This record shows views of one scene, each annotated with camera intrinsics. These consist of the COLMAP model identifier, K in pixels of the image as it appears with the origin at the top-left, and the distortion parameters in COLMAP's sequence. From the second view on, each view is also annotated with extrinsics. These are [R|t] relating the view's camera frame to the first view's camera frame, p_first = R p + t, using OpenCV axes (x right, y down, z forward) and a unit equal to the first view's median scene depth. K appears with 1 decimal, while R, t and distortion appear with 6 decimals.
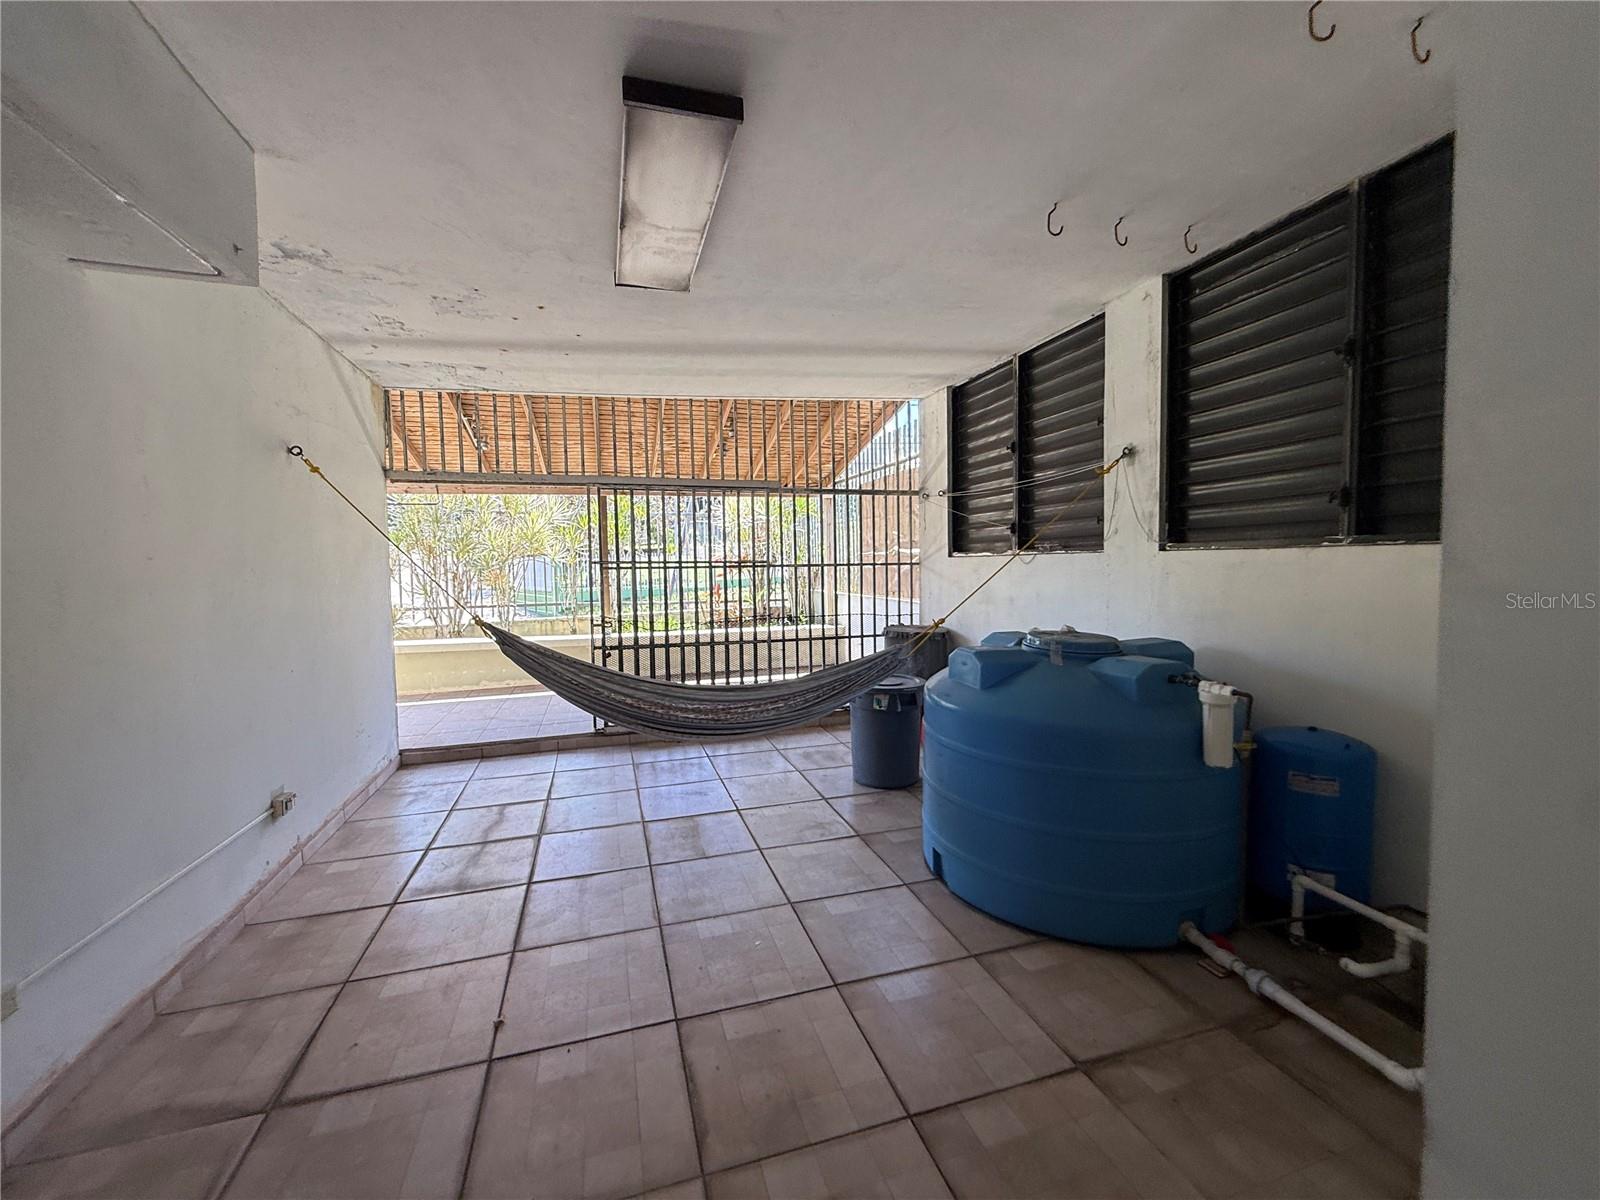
lens RADIAL K [[642.3, 0, 792.4], [0, 642.3, 596.3], [0, 0, 1]] dist [-0.001480, 0.000572]
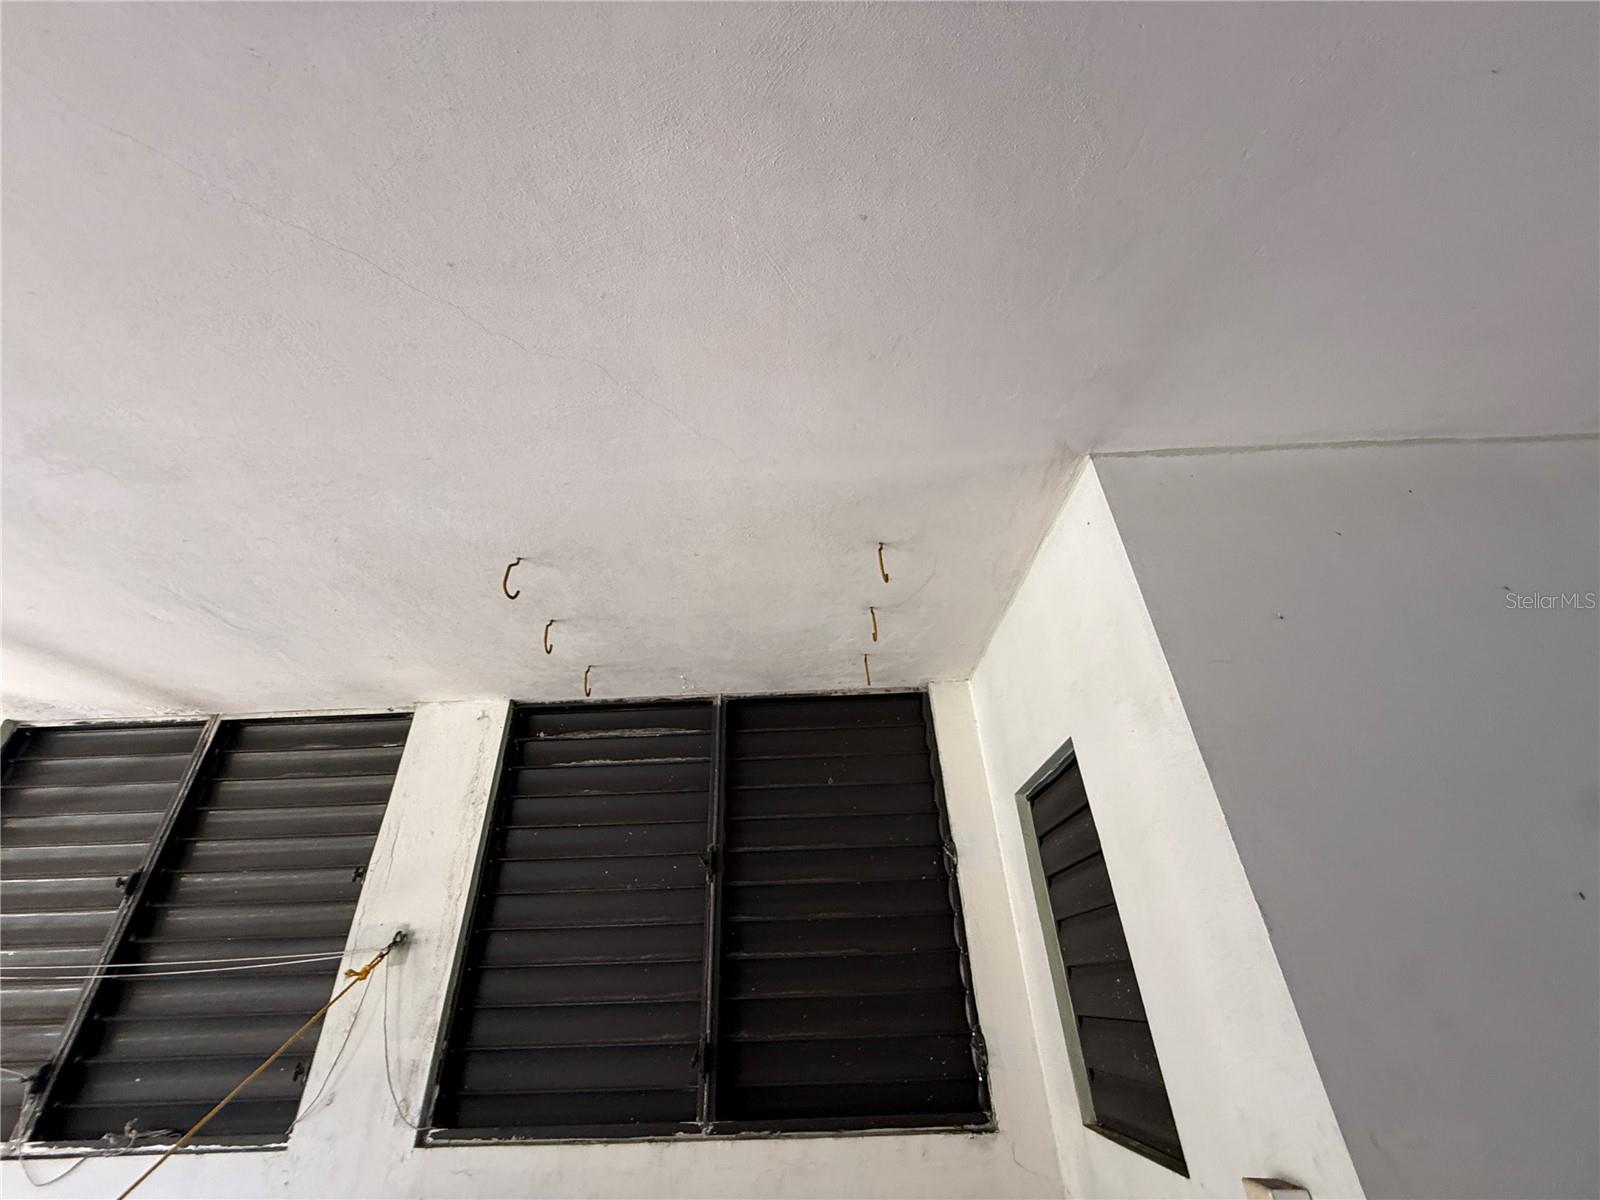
lens RADIAL K [[642.3, 0, 785.0], [0, 642.3, 597.6], [0, 0, 1]] dist [-0.001480, 0.000572]
pose [[0.324959, 0.502963, 0.800893, -0.014565], [0.066322, 0.832649, -0.549815, -0.124289], [-0.943400, 0.231784, 0.237220, 0.394159]]
